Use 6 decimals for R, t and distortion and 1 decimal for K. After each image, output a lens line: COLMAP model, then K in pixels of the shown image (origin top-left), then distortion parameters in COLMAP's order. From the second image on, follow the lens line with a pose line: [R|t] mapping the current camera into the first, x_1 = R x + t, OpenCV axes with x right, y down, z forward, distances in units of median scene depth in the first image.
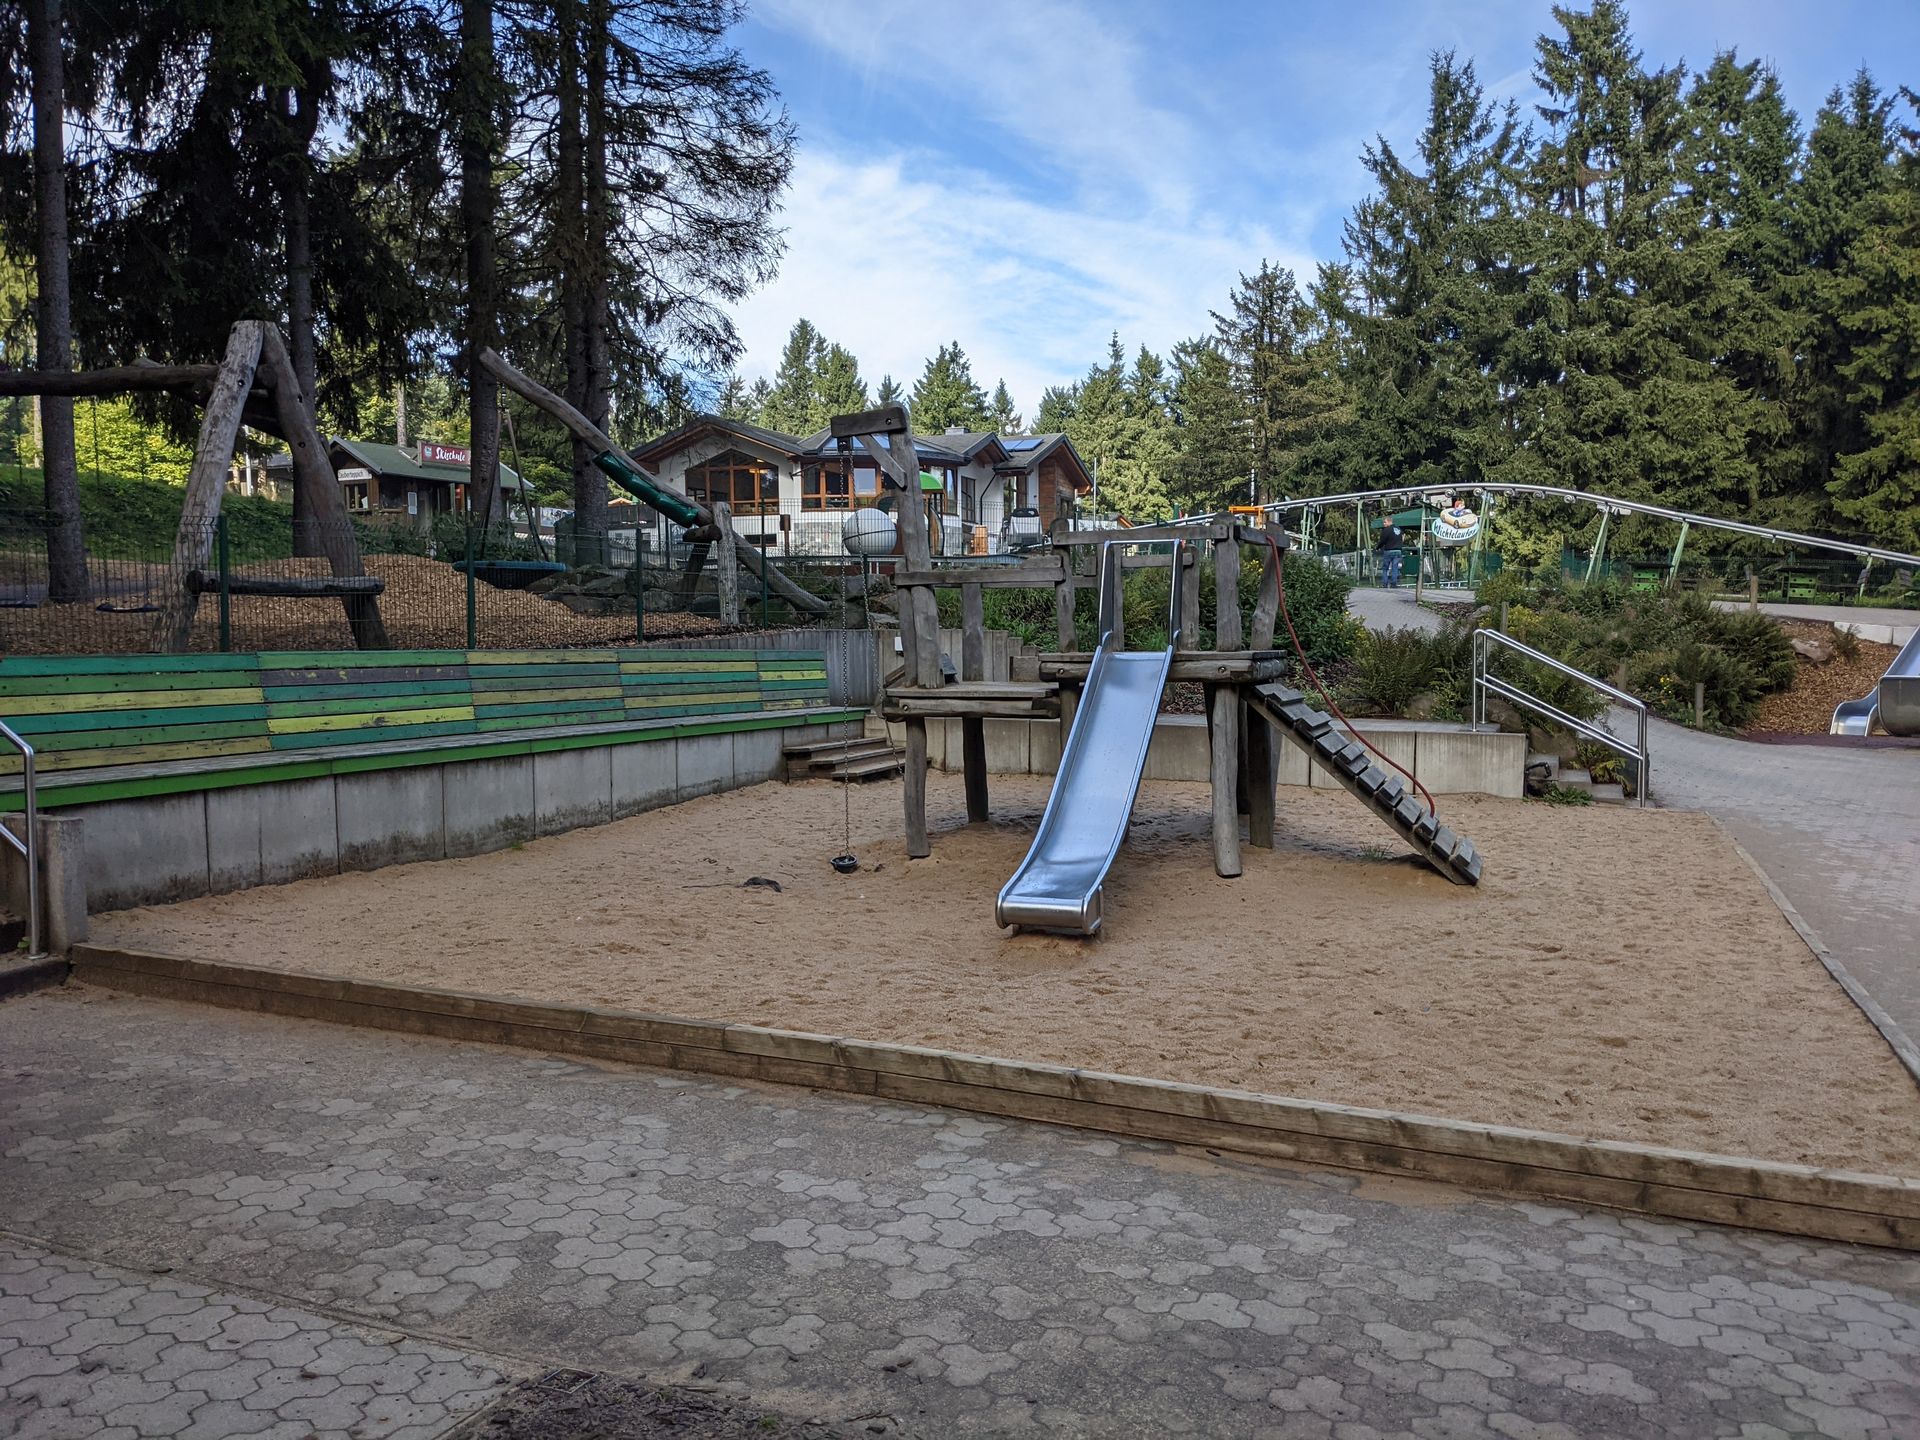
lens RADIAL K [[1467.9, 0, 950.2], [0, 1467.9, 751.5], [0, 0, 1]] dist [0.025115, -0.046765]
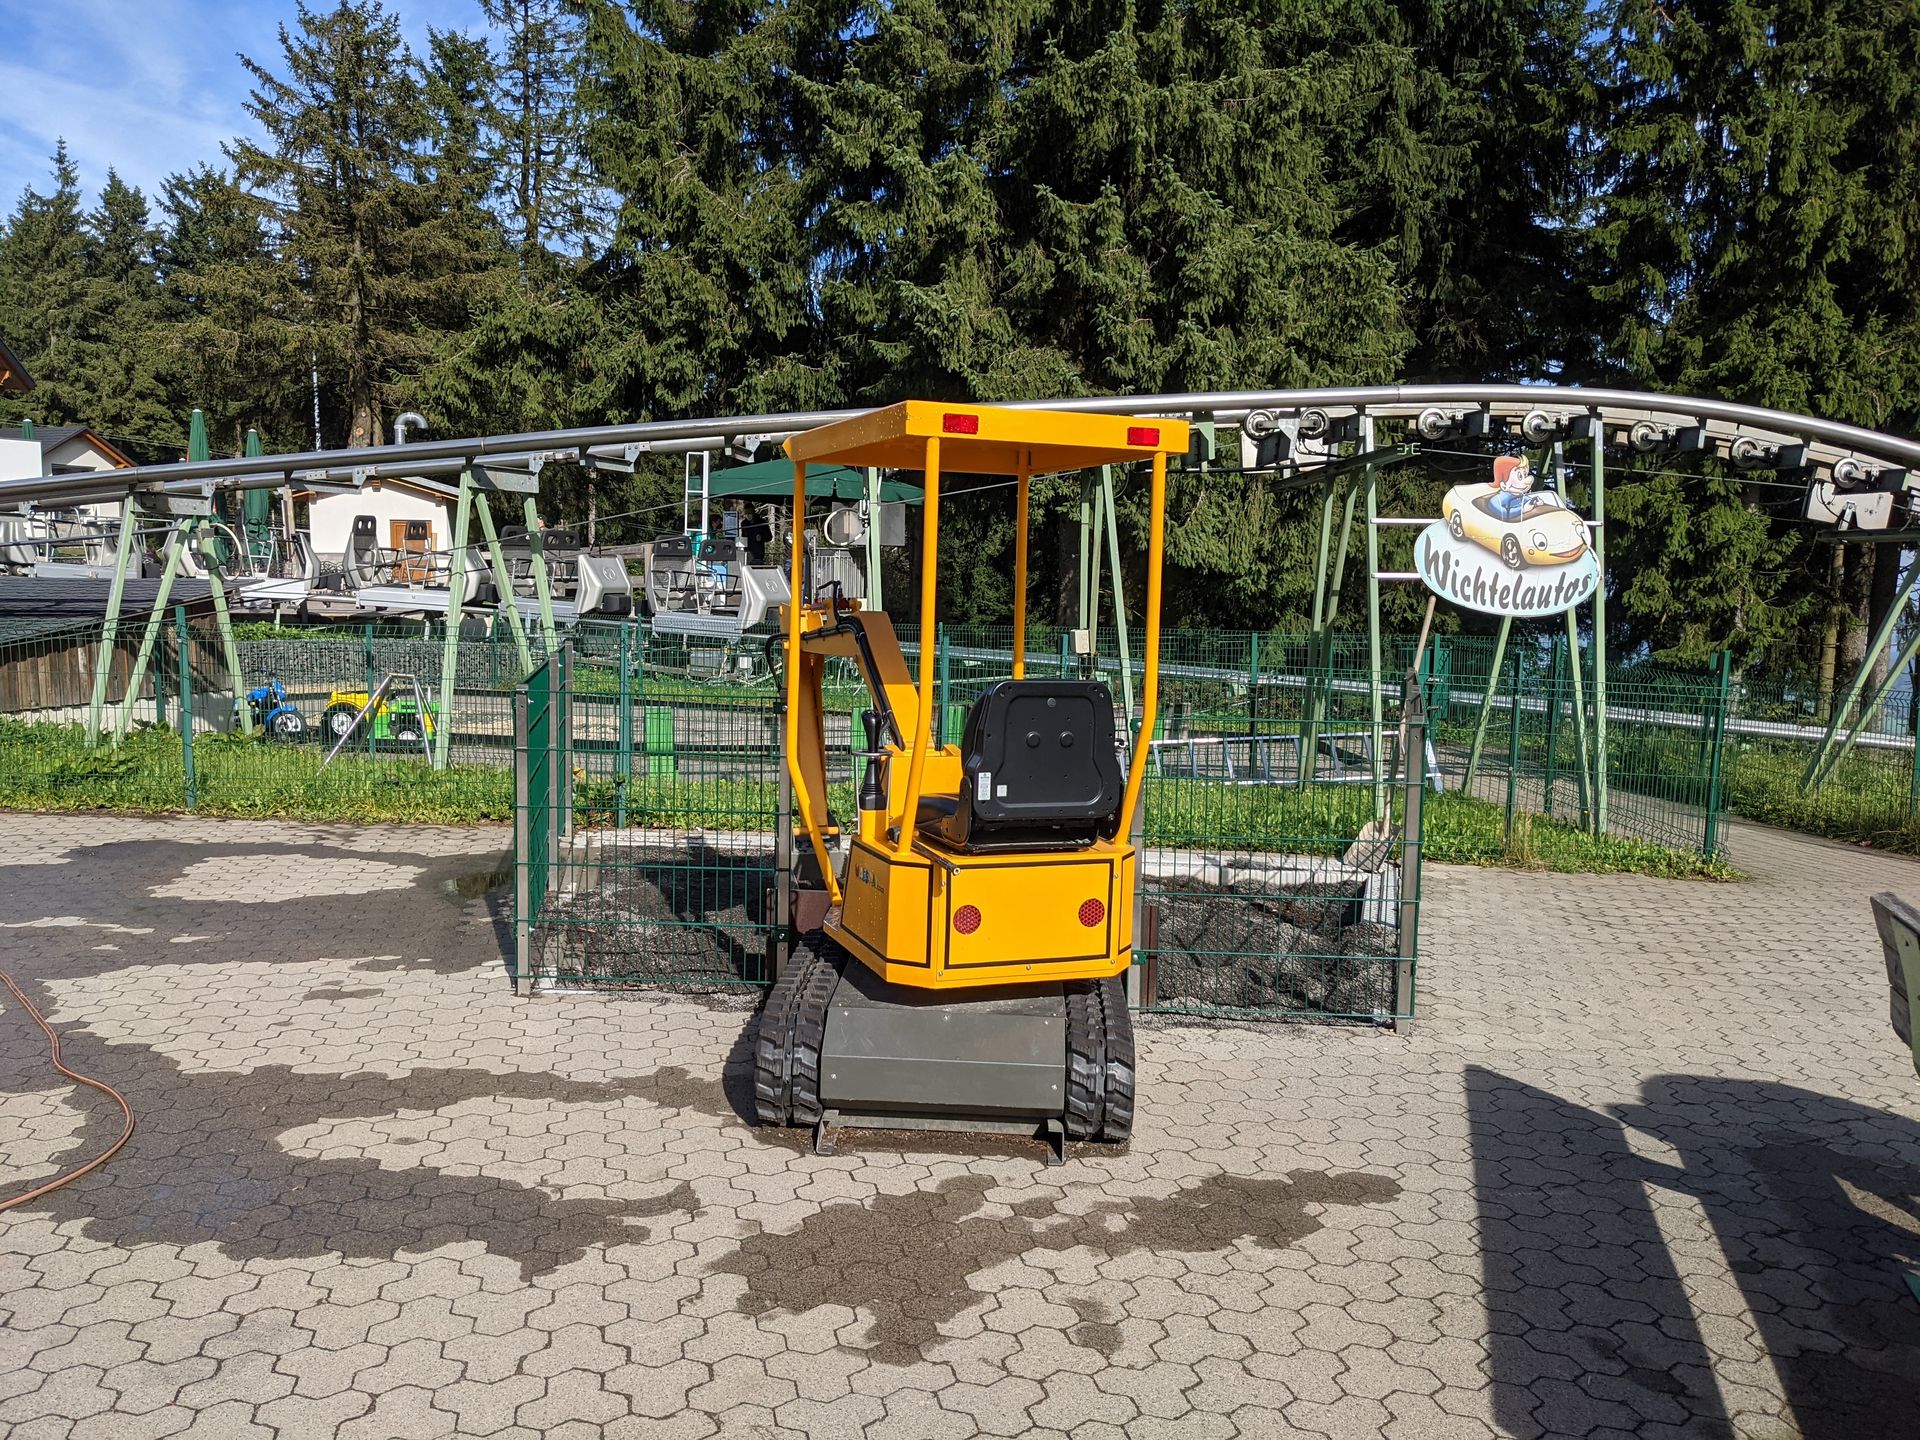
lens RADIAL K [[1467.9, 0, 968.0], [0, 1467.9, 718.1], [0, 0, 1]] dist [0.025115, -0.046765]
pose [[0.802717, -0.057568, 0.593575, 0.085244], [0.044240, 0.998336, 0.036997, -0.099238], [-0.594717, -0.003439, 0.803928, 0.608460]]
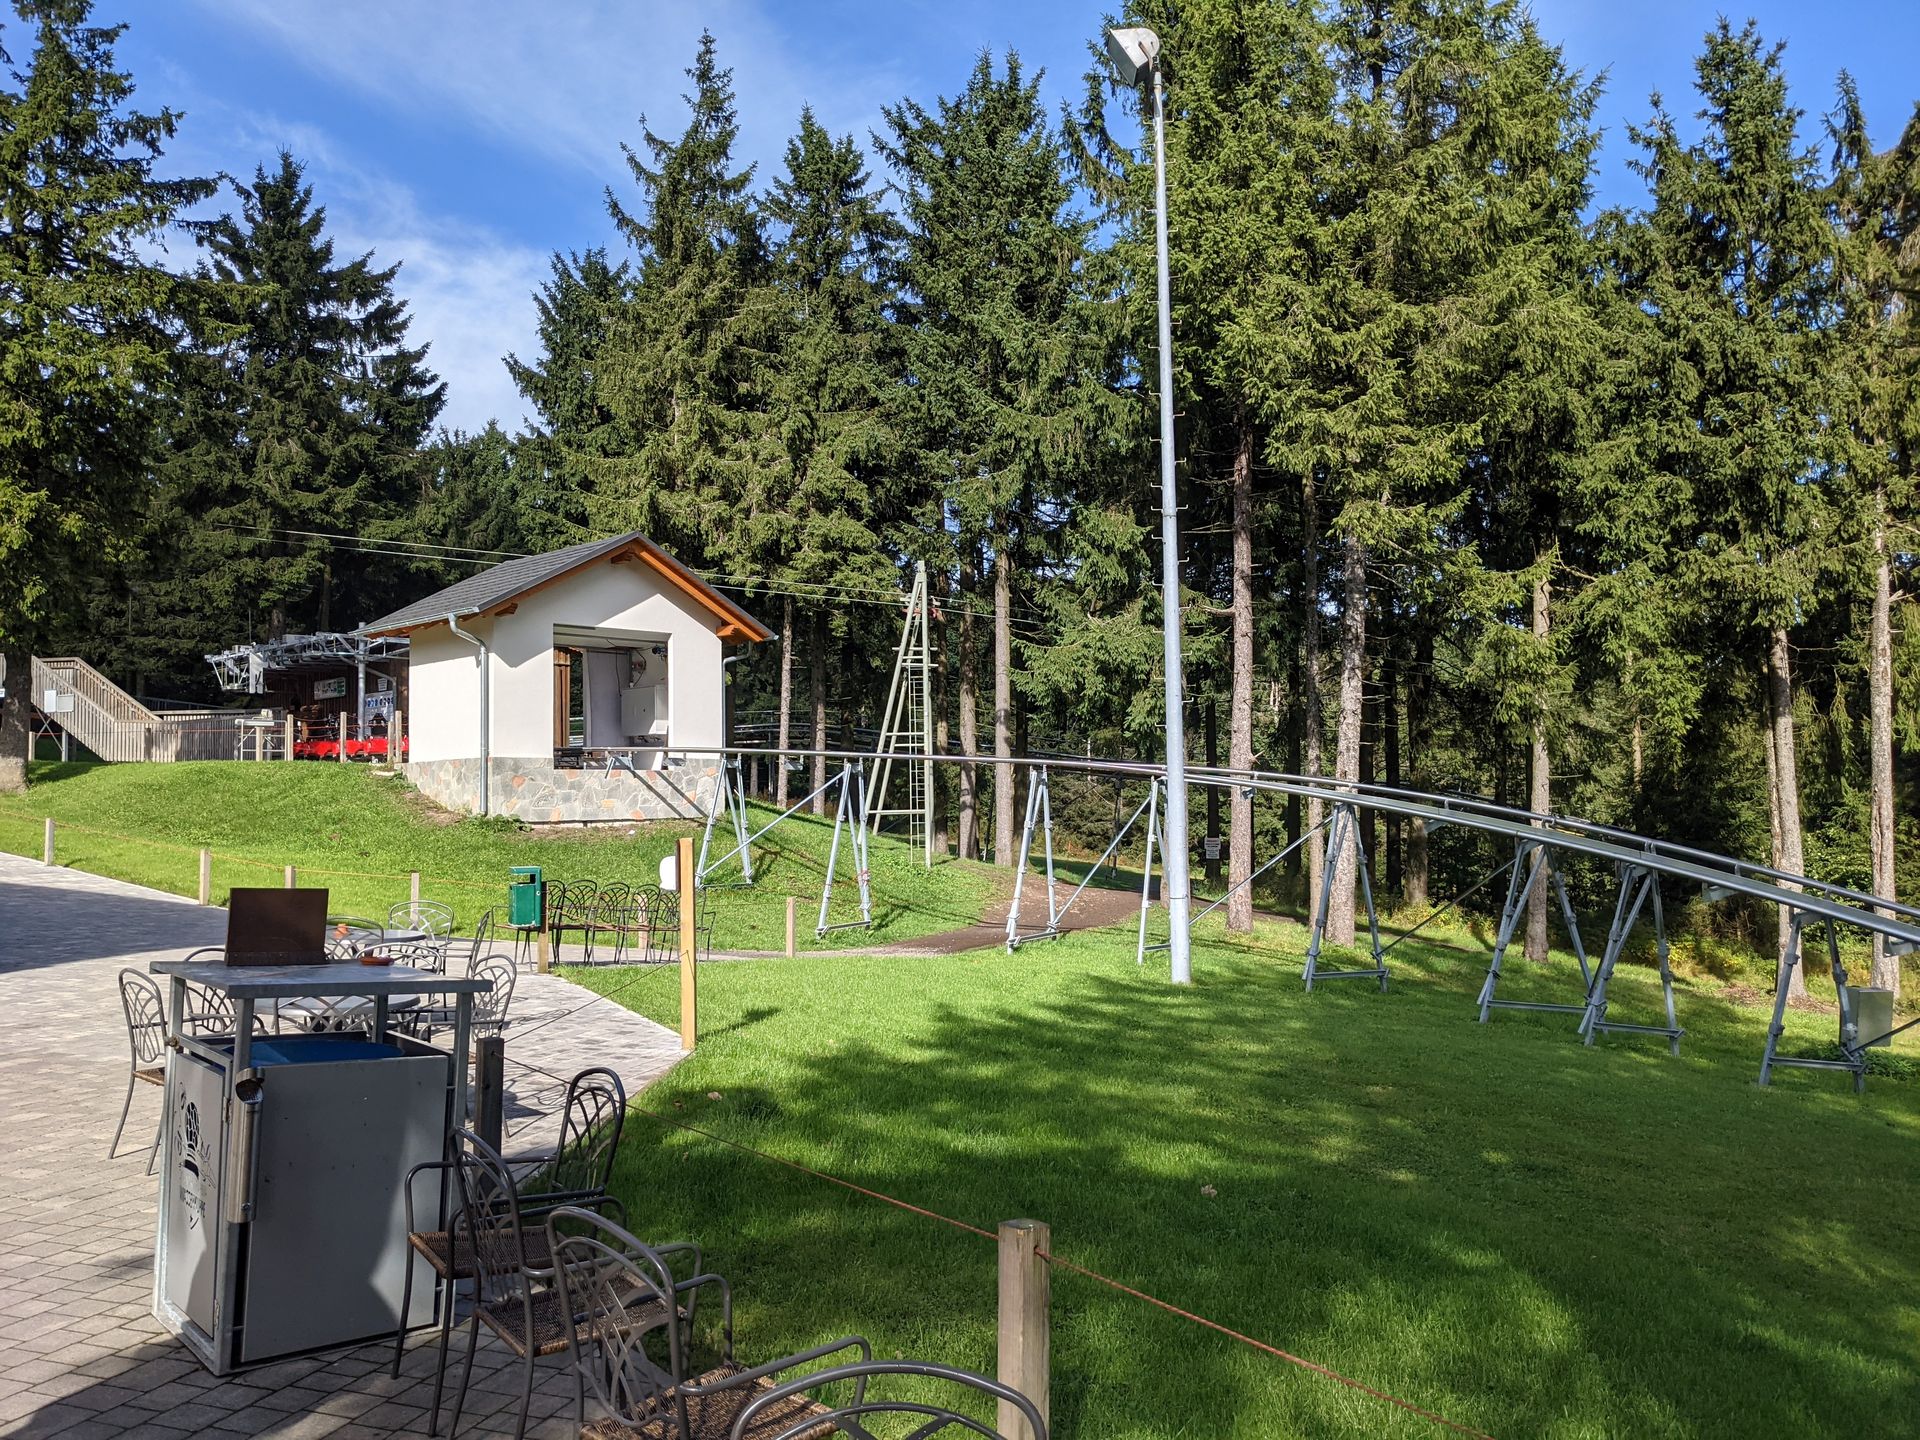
lens RADIAL K [[1467.9, 0, 960.5], [0, 1467.9, 720.8], [0, 0, 1]] dist [0.025115, -0.046765]
pose [[0.994758, -0.010799, 0.101683, 0.318290], [0.025136, 0.989720, -0.140792, -0.204980], [-0.099117, 0.142610, 0.984804, 1.649661]]
